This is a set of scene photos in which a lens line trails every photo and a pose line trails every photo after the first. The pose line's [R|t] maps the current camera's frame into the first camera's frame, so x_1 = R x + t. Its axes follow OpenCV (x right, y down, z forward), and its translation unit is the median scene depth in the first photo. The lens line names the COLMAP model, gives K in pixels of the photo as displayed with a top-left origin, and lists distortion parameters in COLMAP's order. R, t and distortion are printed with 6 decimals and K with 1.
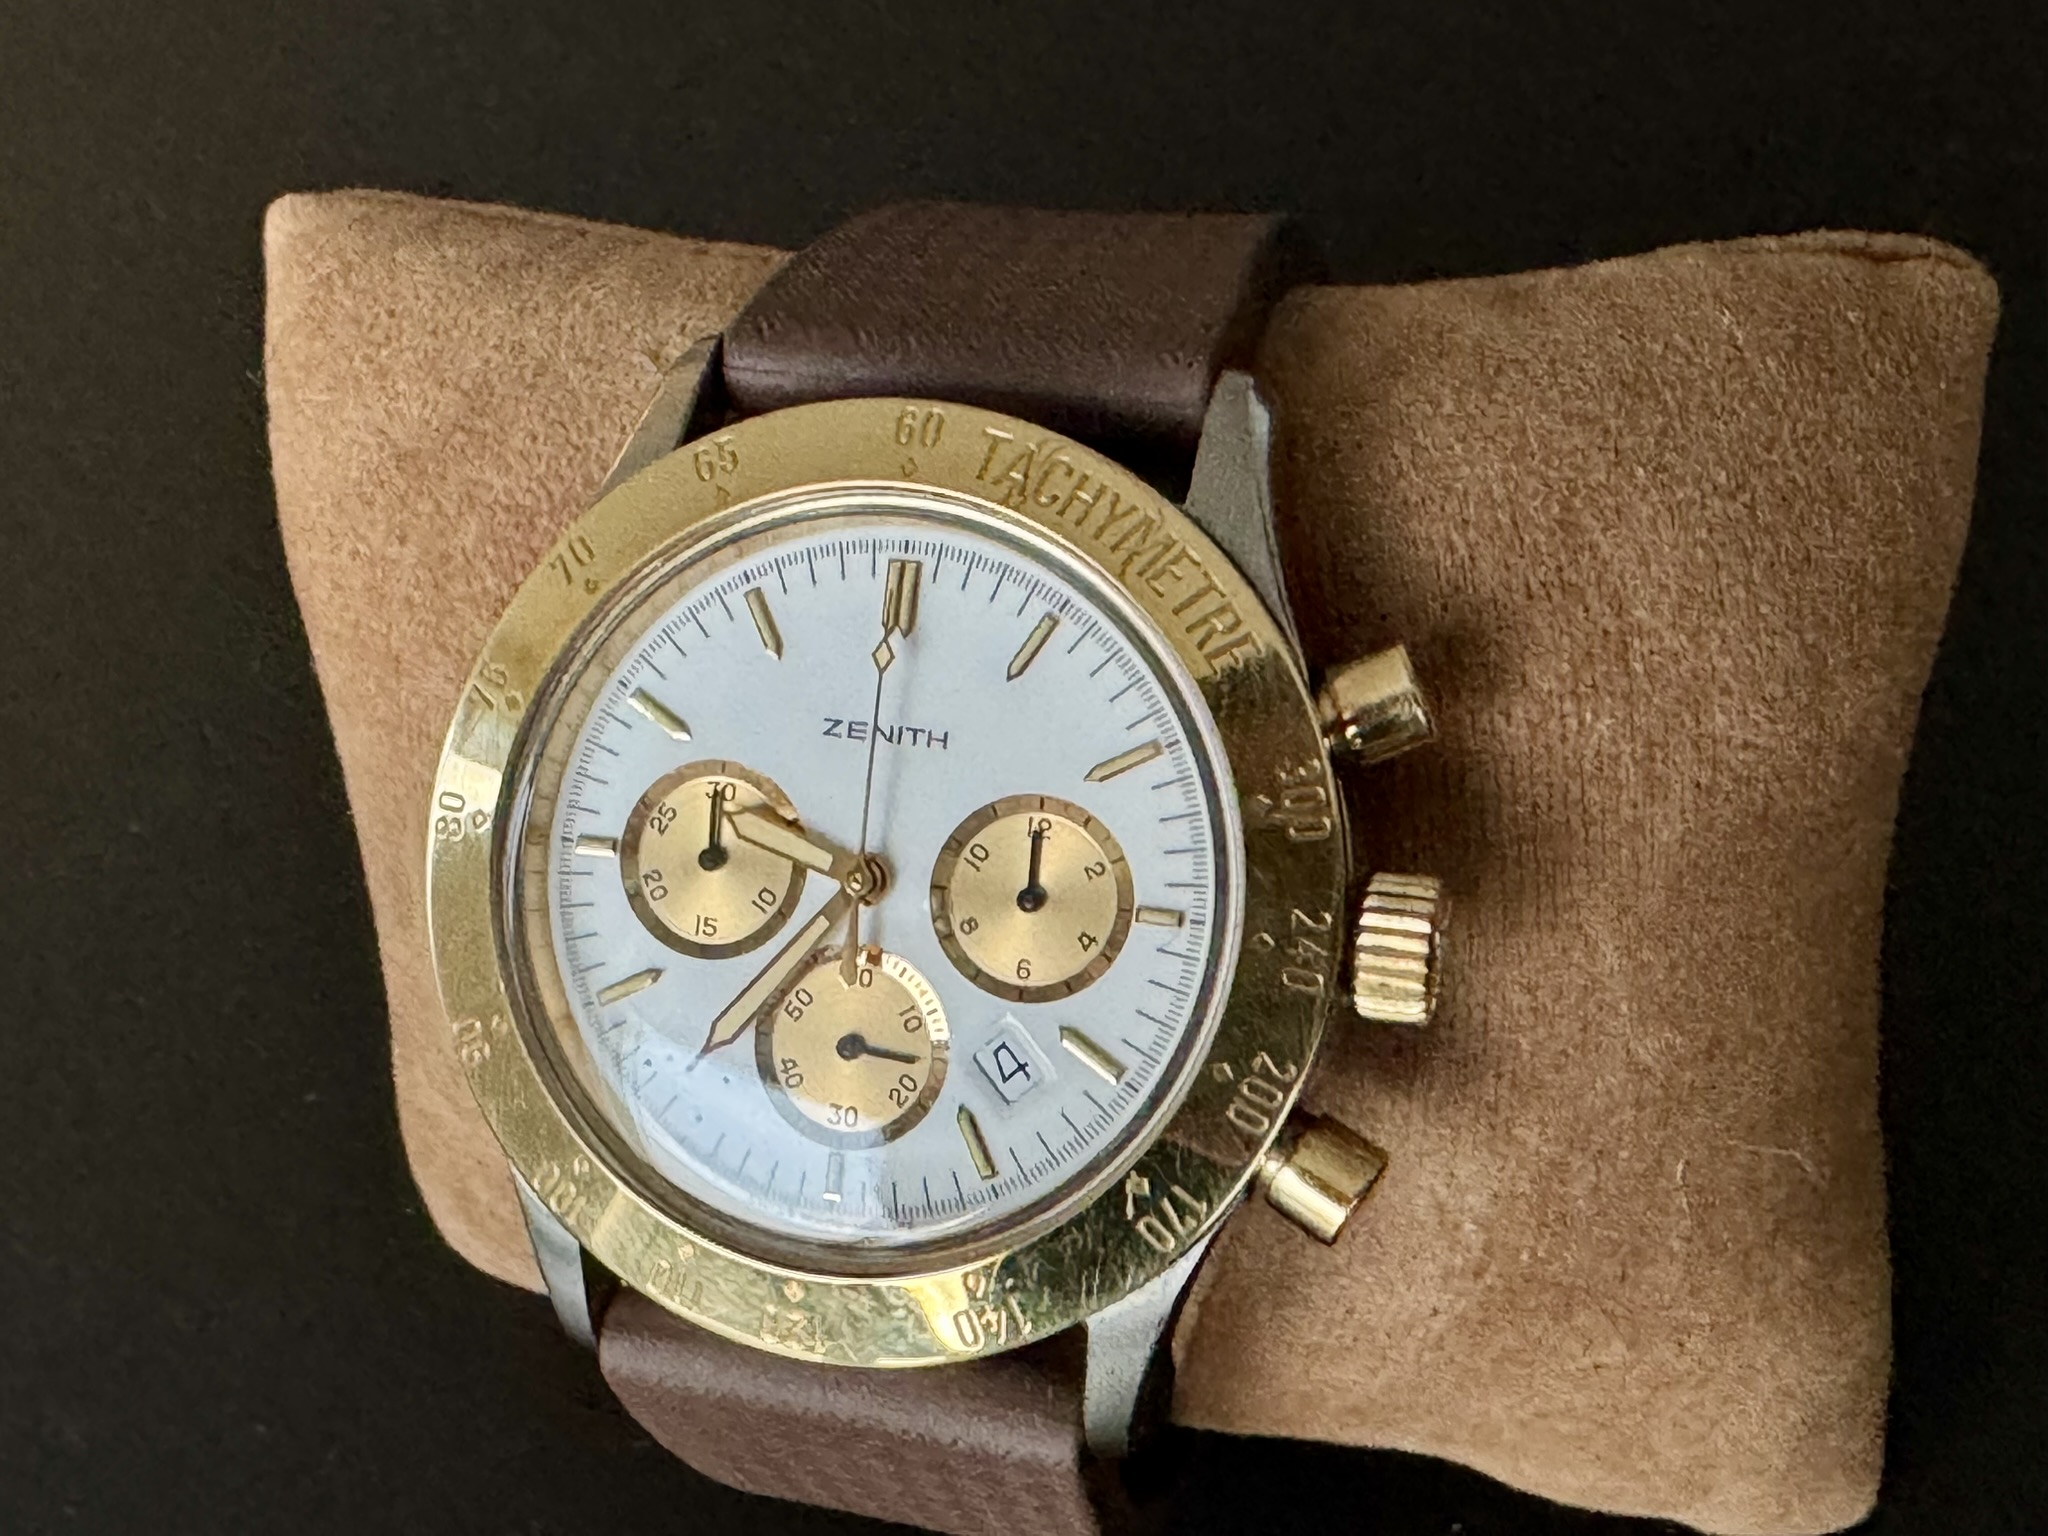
lens RADIAL K [[2851.5, 0, 838.2], [0, 2851.5, 760.6], [0, 0, 1]] dist [0.014015, 0.044092]
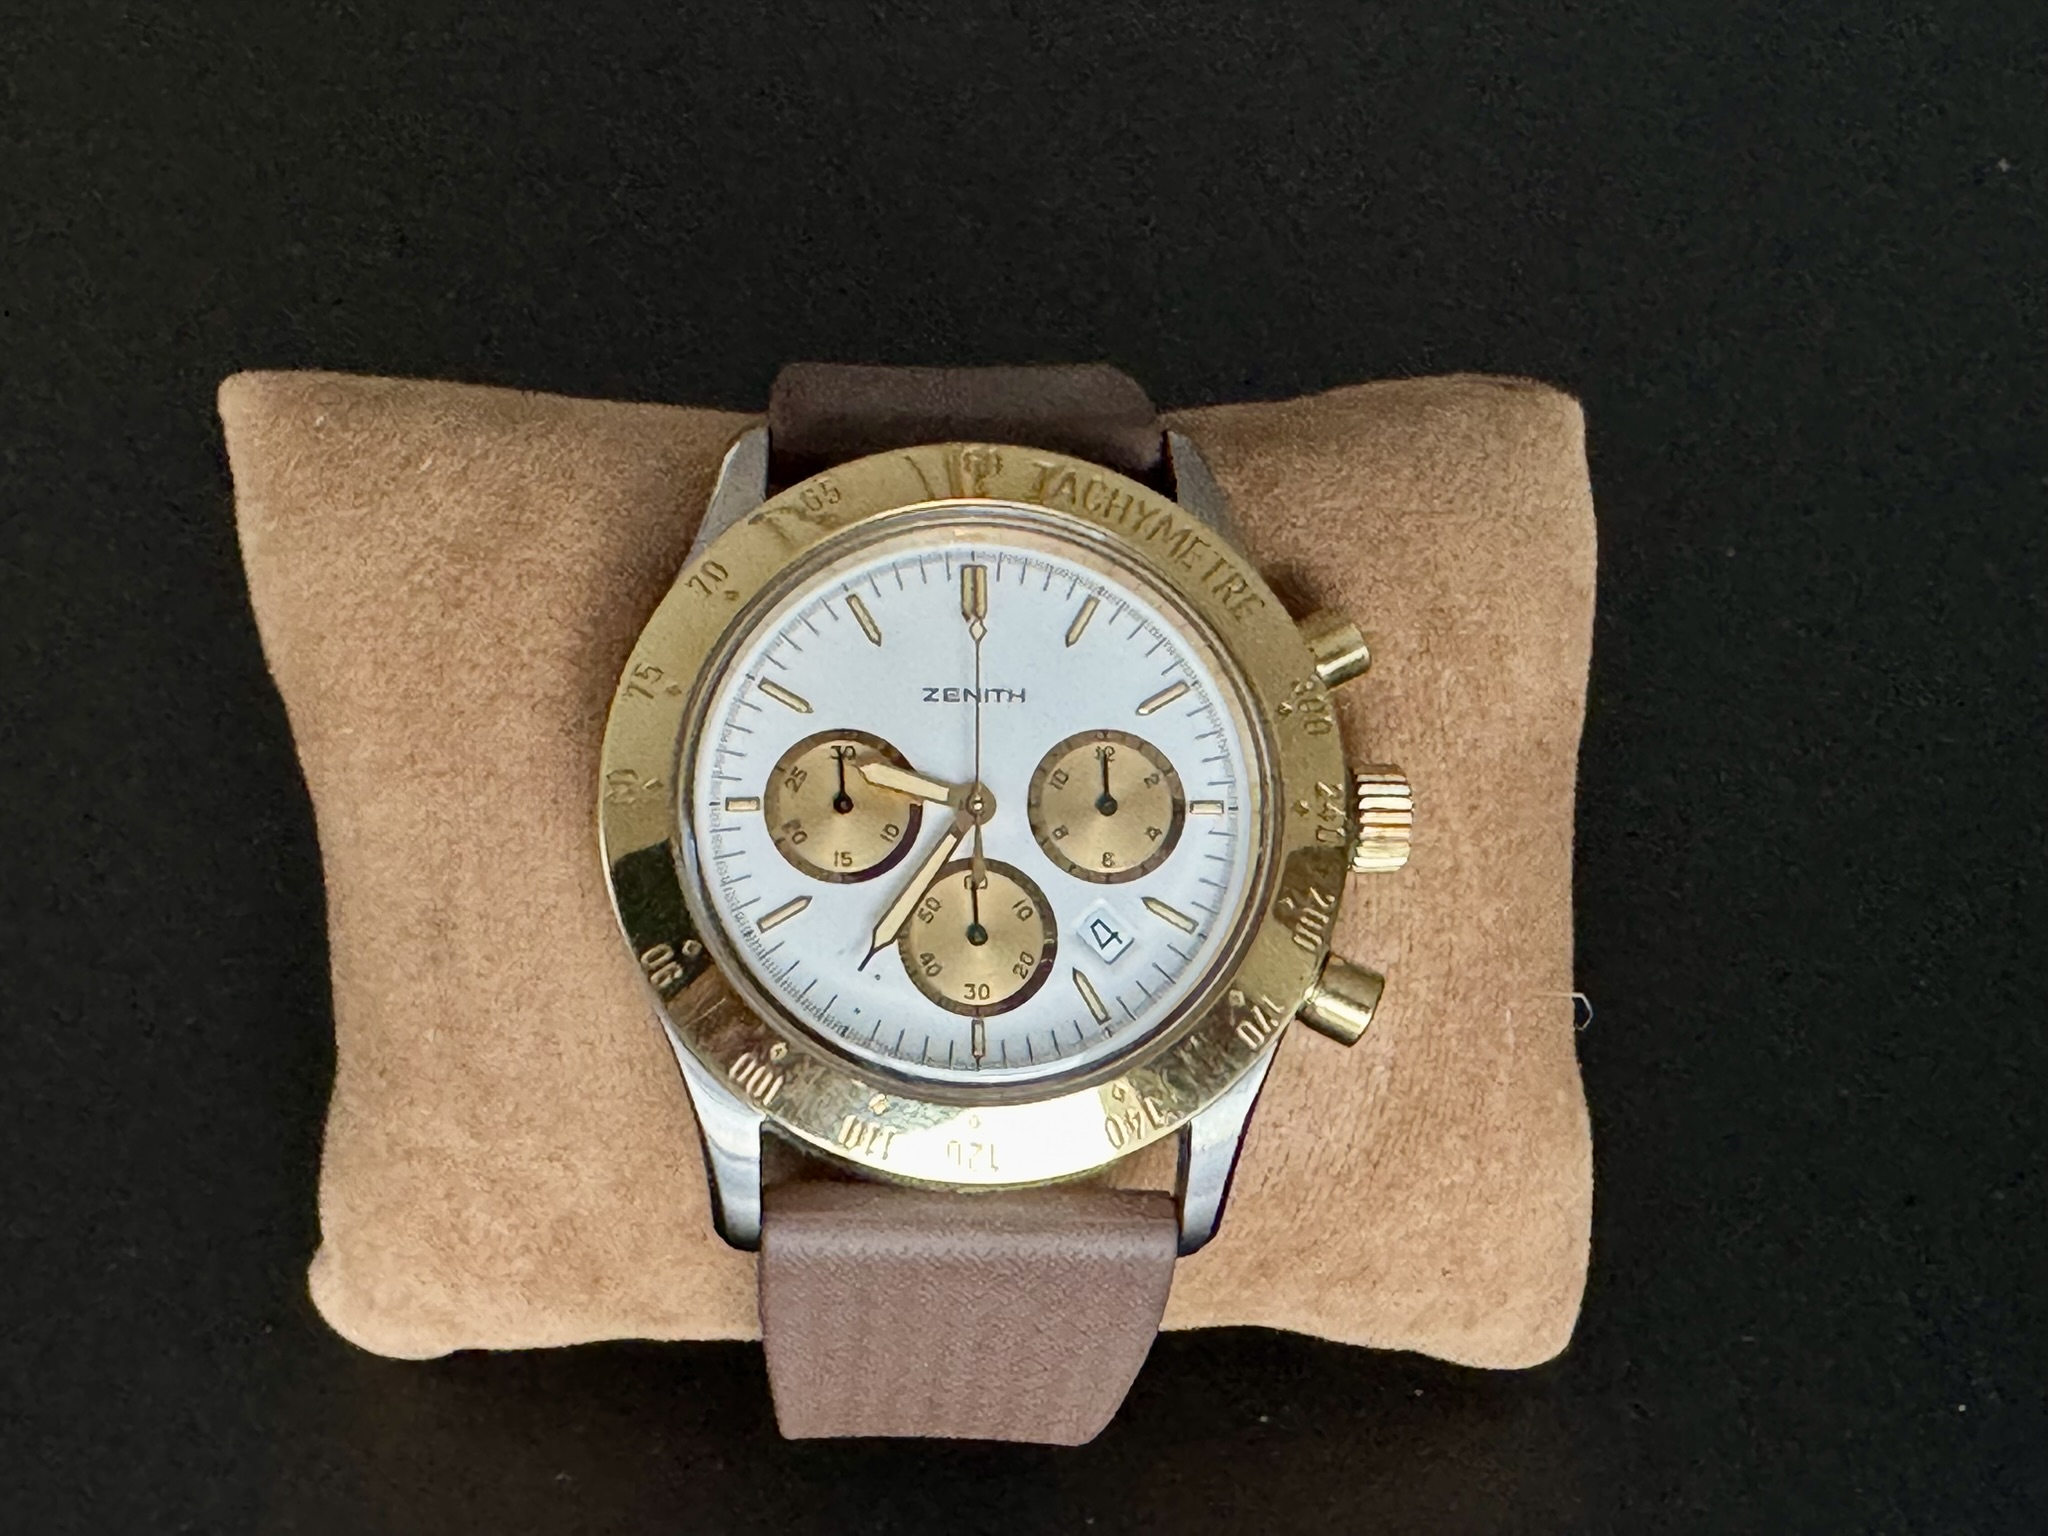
lens RADIAL K [[2851.5, 0, 838.2], [0, 2851.5, 760.6], [0, 0, 1]] dist [0.014015, 0.044092]
pose [[0.922207, -0.029242, 0.385591, -0.539307], [0.106738, 0.977647, -0.181142, 0.246909], [-0.371675, 0.208207, 0.904714, -0.139652]]
